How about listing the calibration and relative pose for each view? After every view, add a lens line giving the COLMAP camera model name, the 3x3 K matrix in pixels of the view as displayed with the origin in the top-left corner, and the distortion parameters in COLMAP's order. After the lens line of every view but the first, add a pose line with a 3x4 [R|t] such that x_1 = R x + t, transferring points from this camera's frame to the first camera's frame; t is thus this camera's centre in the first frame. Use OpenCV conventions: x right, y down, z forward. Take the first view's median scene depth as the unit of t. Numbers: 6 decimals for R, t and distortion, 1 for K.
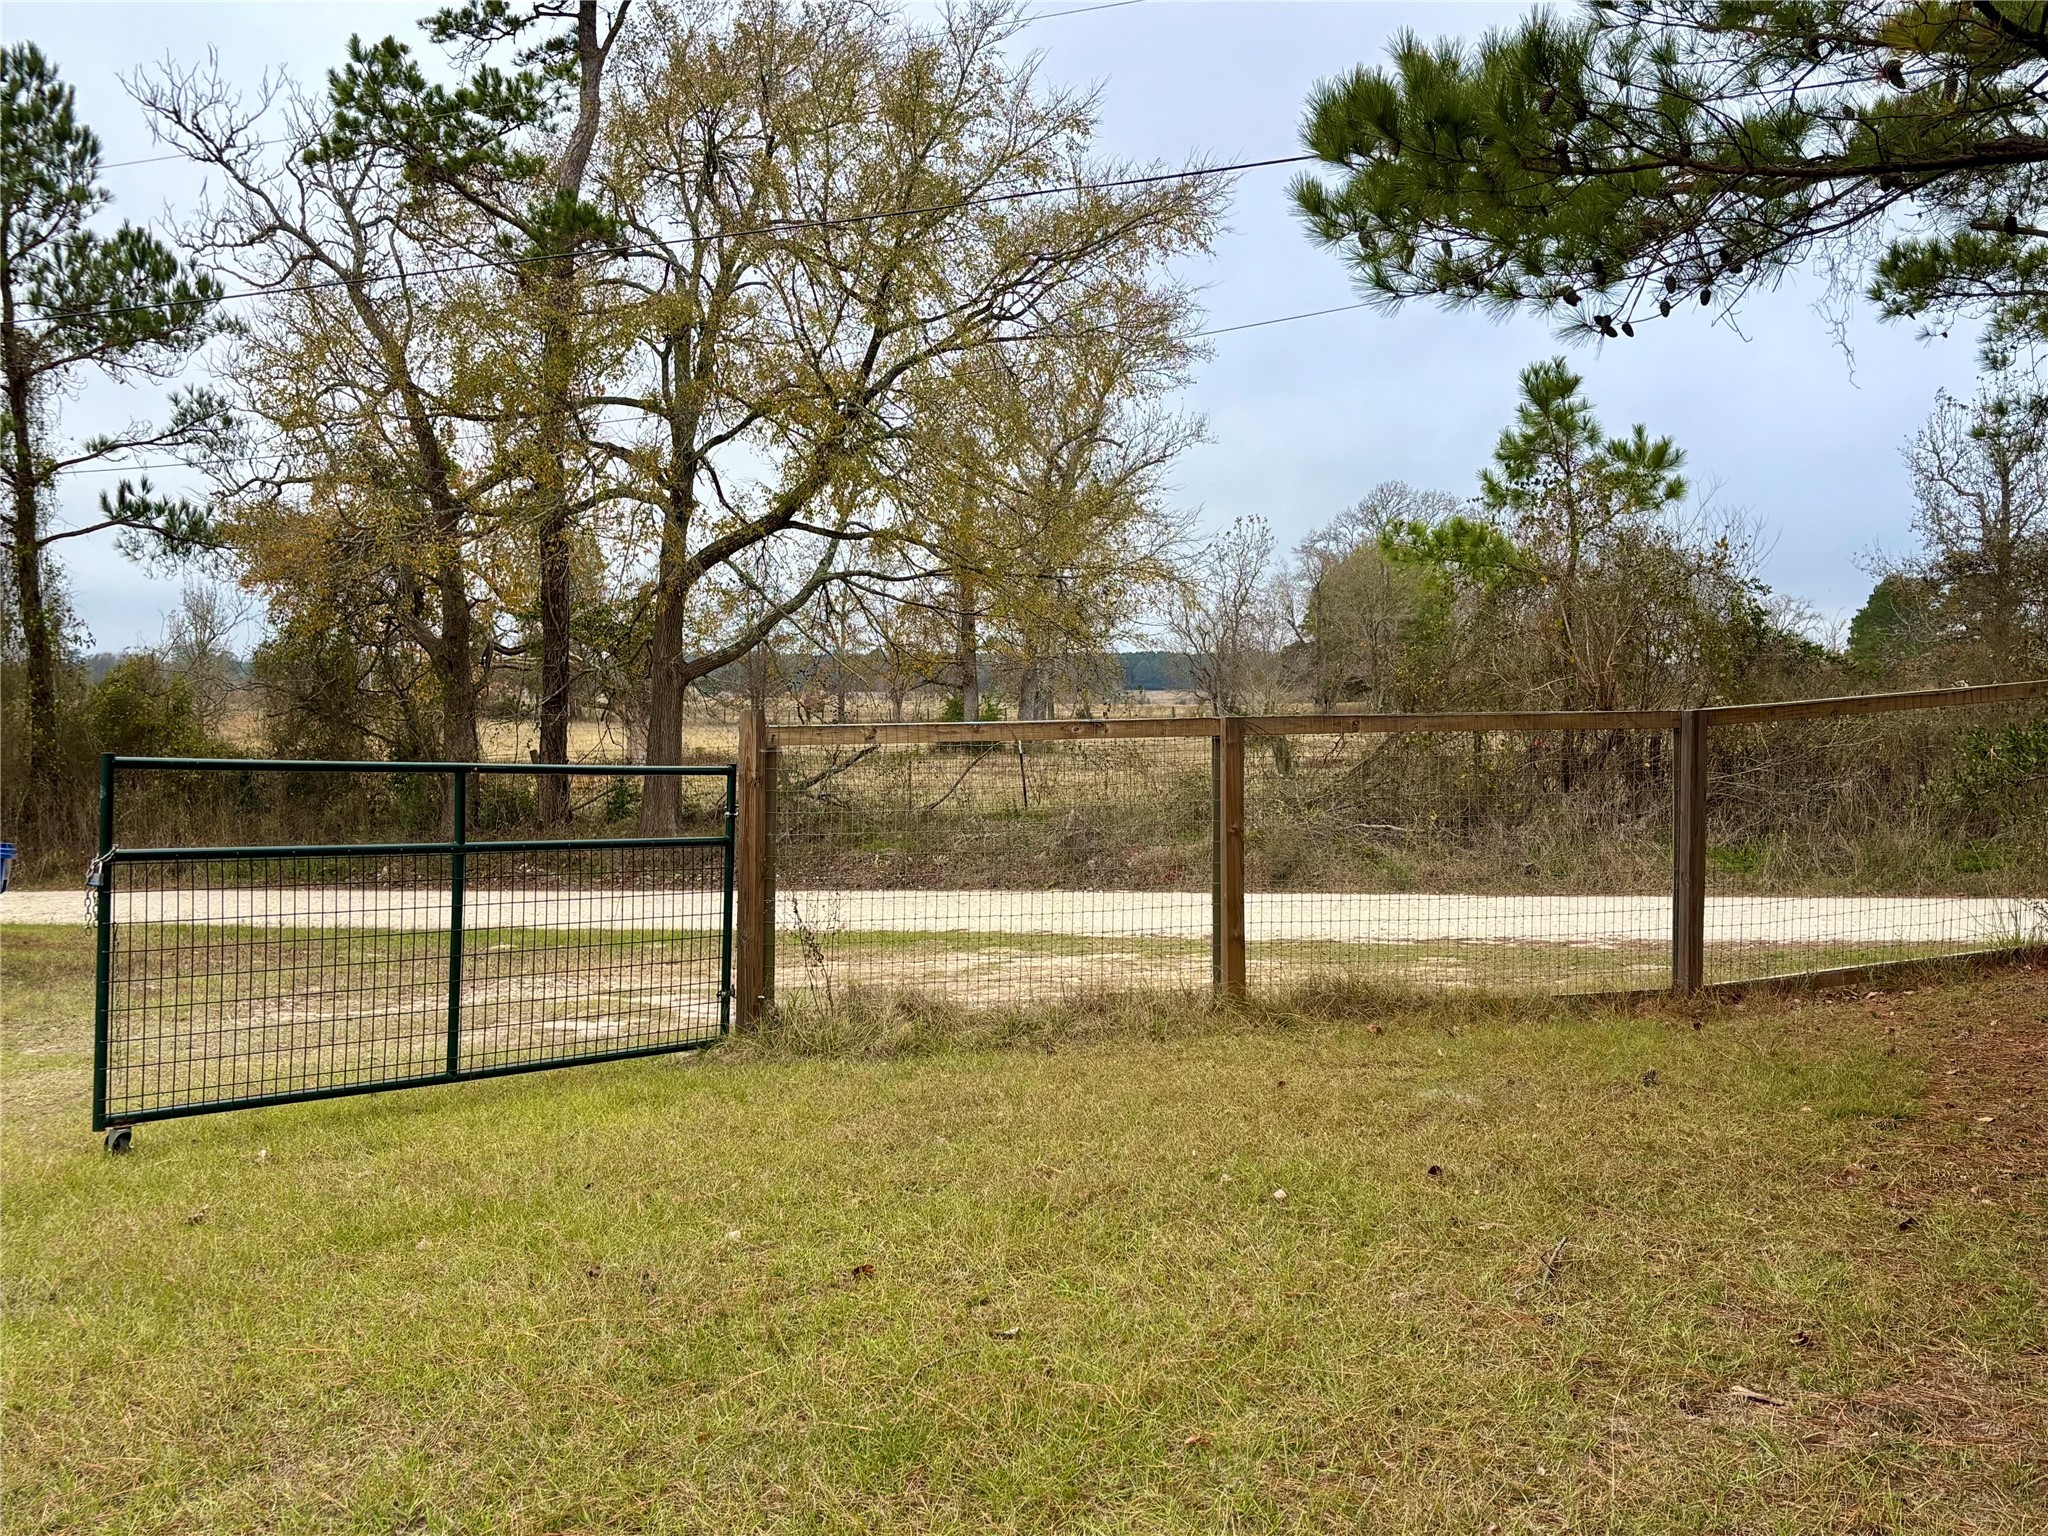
lens RADIAL K [[1998.2, 0, 1024.0], [0, 1998.2, 768.0], [0, 0, 1]] dist [0.011678, -0.007414]
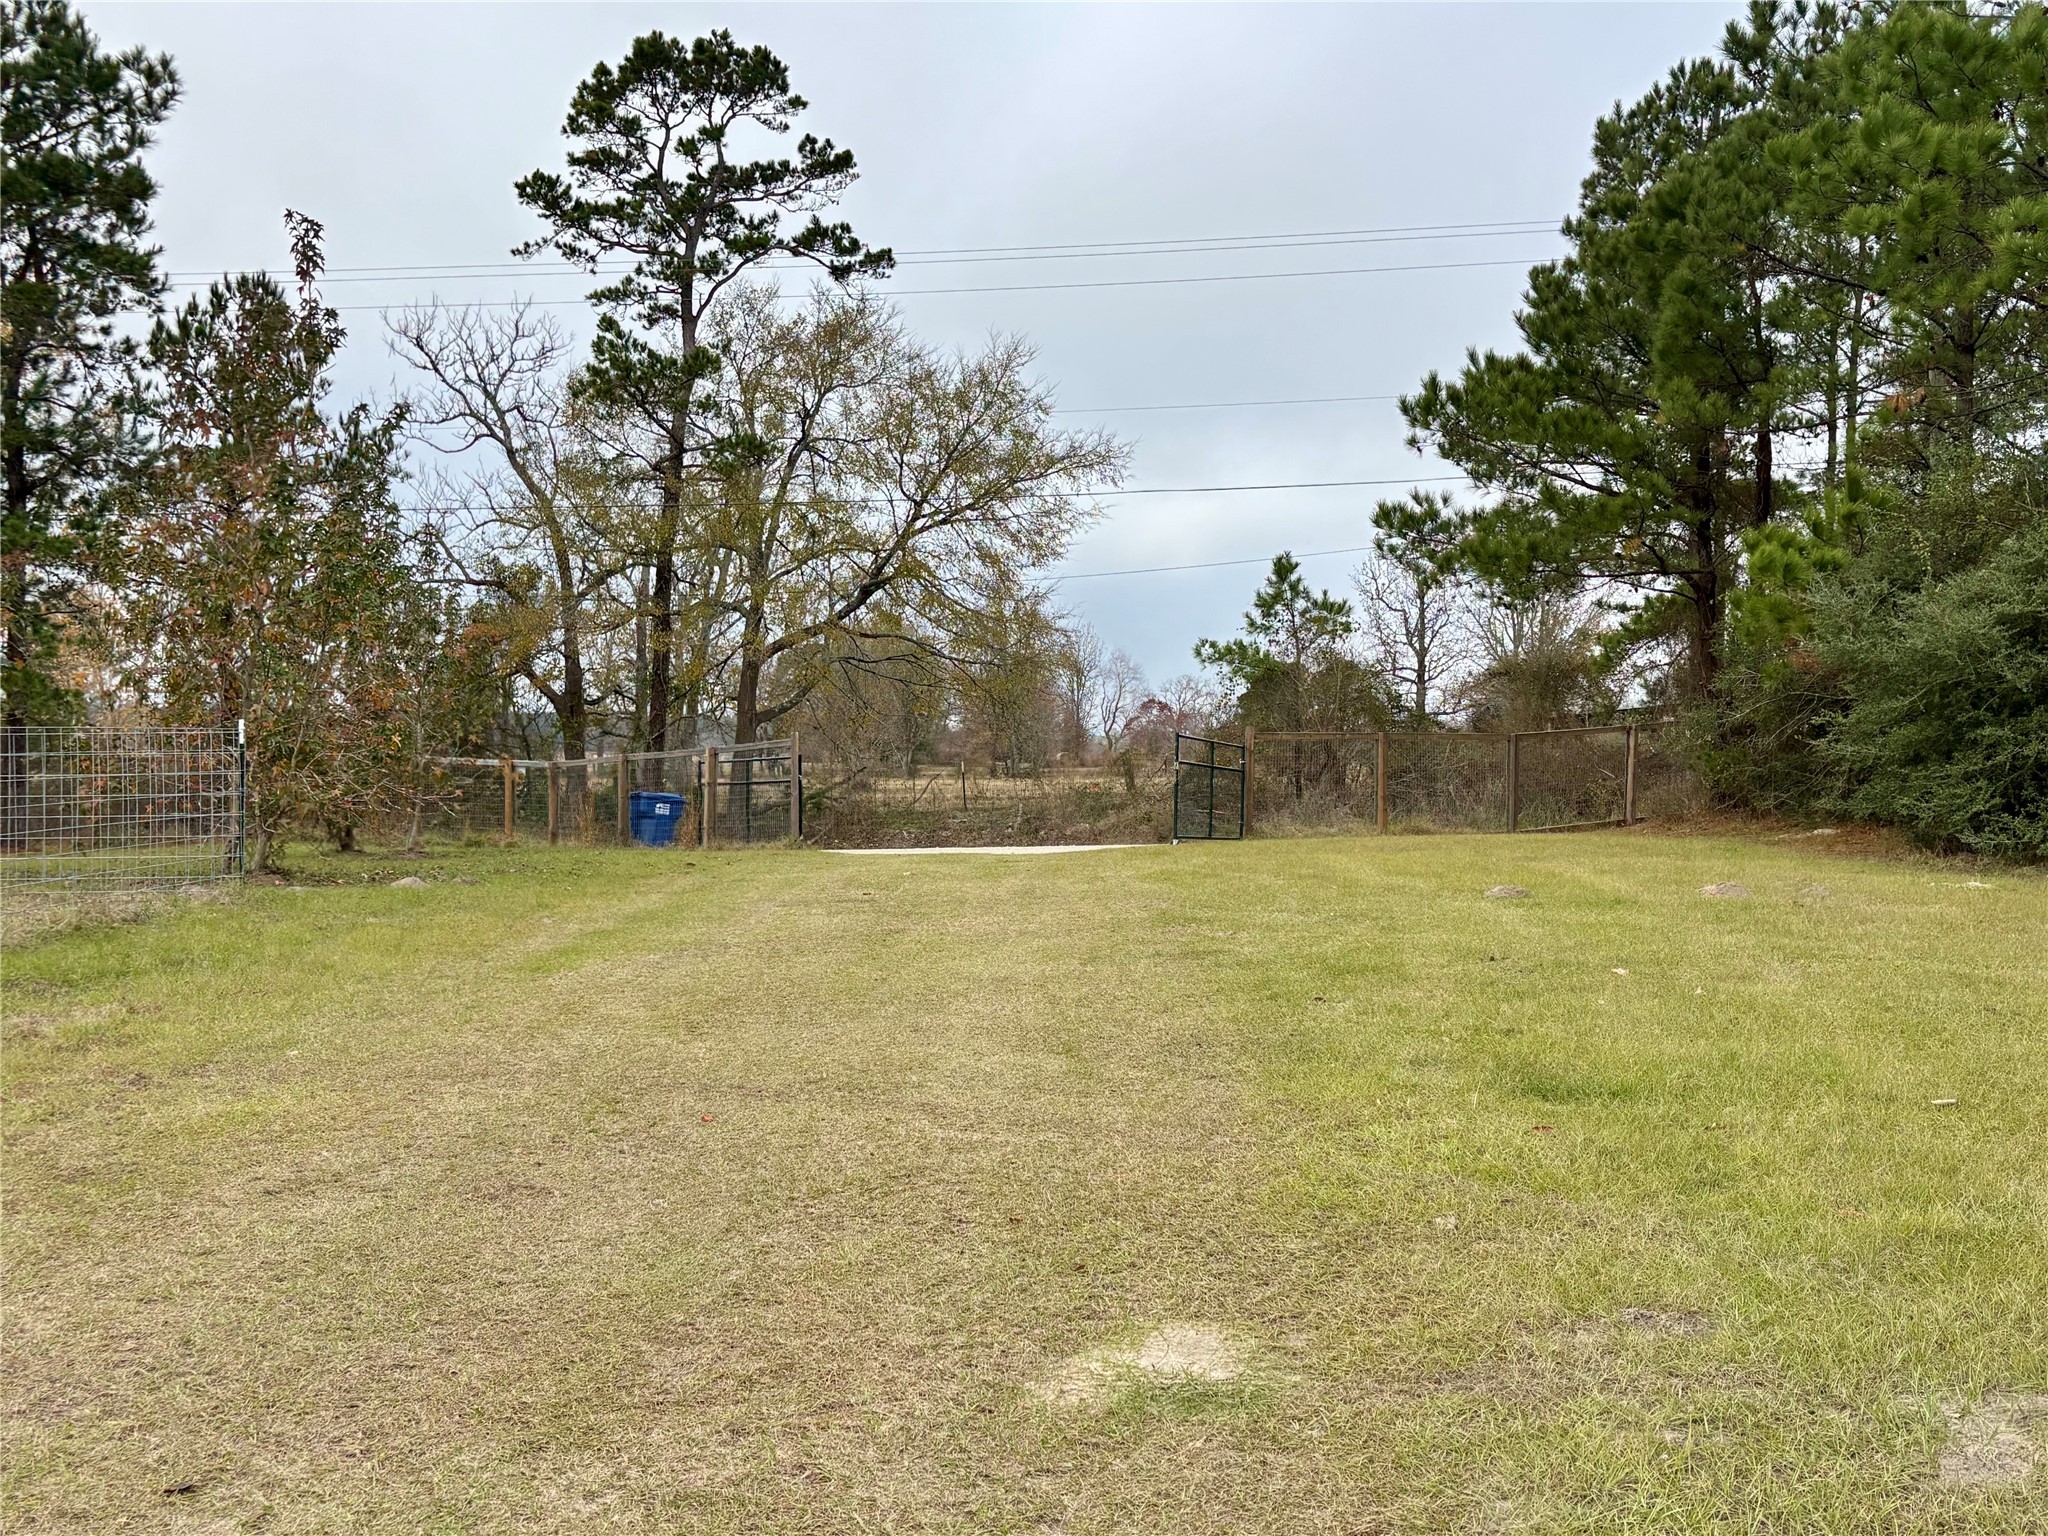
lens RADIAL K [[1998.2, 0, 1024.0], [0, 1998.2, 768.0], [0, 0, 1]] dist [0.011678, -0.007414]
pose [[0.955058, 0.012418, 0.296158, -0.482646], [-0.002799, 0.999455, -0.032884, 0.047537], [-0.296405, 0.030577, 0.954573, -0.626676]]
